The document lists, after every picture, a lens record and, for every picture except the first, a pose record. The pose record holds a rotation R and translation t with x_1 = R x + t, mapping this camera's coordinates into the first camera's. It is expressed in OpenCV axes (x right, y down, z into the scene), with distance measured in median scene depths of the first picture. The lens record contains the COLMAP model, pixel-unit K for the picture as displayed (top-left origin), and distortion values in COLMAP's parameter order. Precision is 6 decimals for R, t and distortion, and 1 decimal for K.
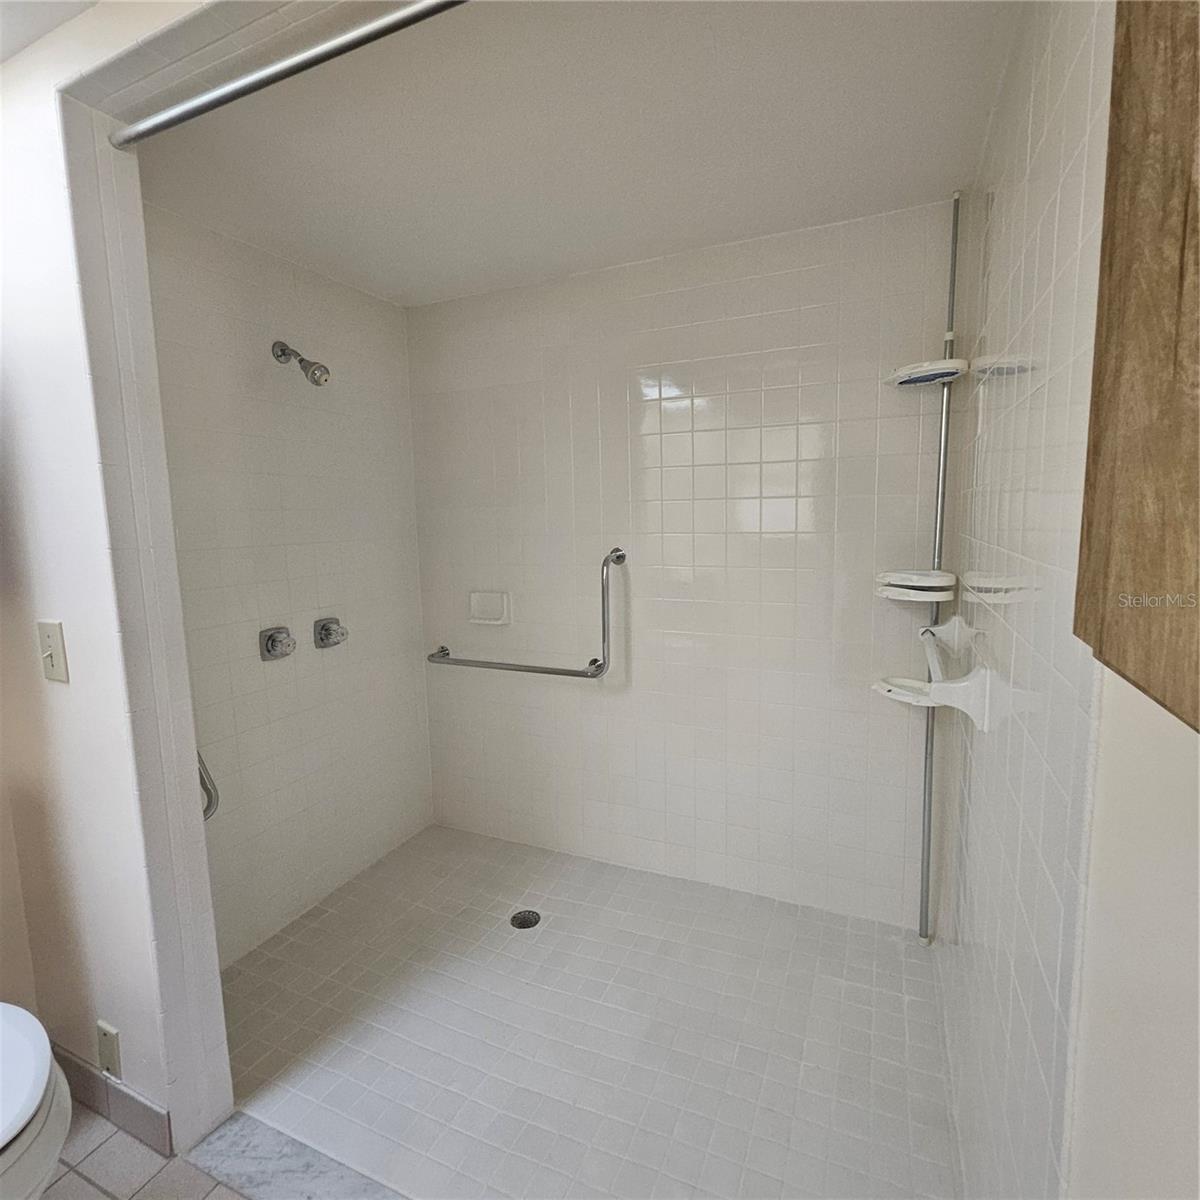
lens RADIAL K [[628.6, 0, 598.3], [0, 628.6, 596.5], [0, 0, 1]] dist [0.016565, -0.006384]
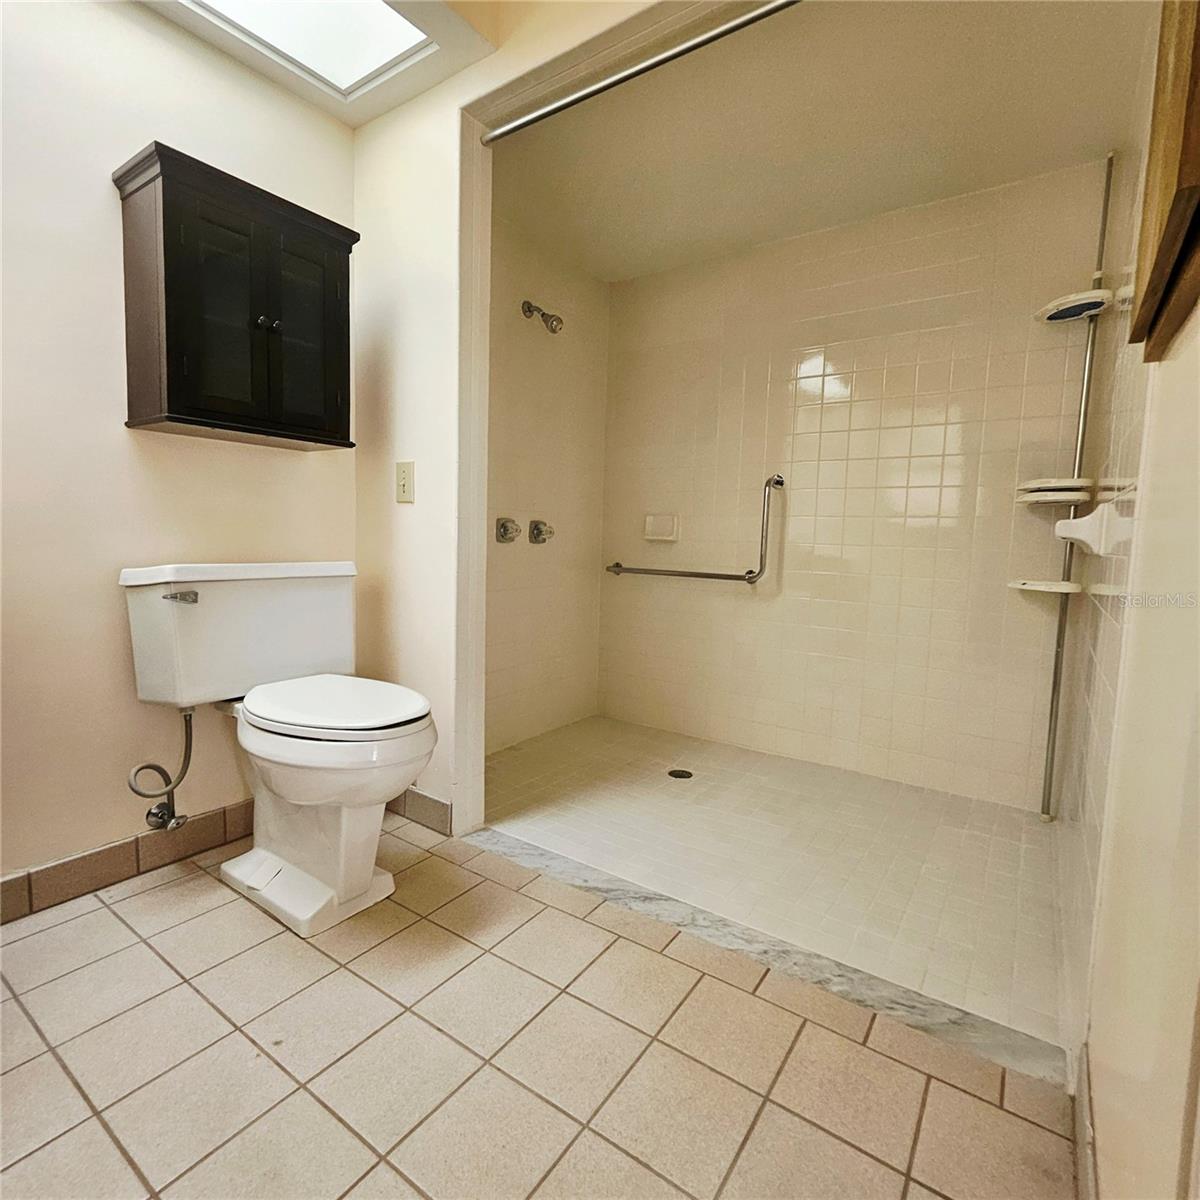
lens RADIAL K [[628.6, 0, 600.9], [0, 628.6, 598.2], [0, 0, 1]] dist [0.016565, -0.006384]
pose [[0.981781, 0.066981, -0.177819, -0.079560], [-0.072490, 0.997064, -0.024661, 0.235829], [0.175645, 0.037101, 0.983754, -0.242097]]
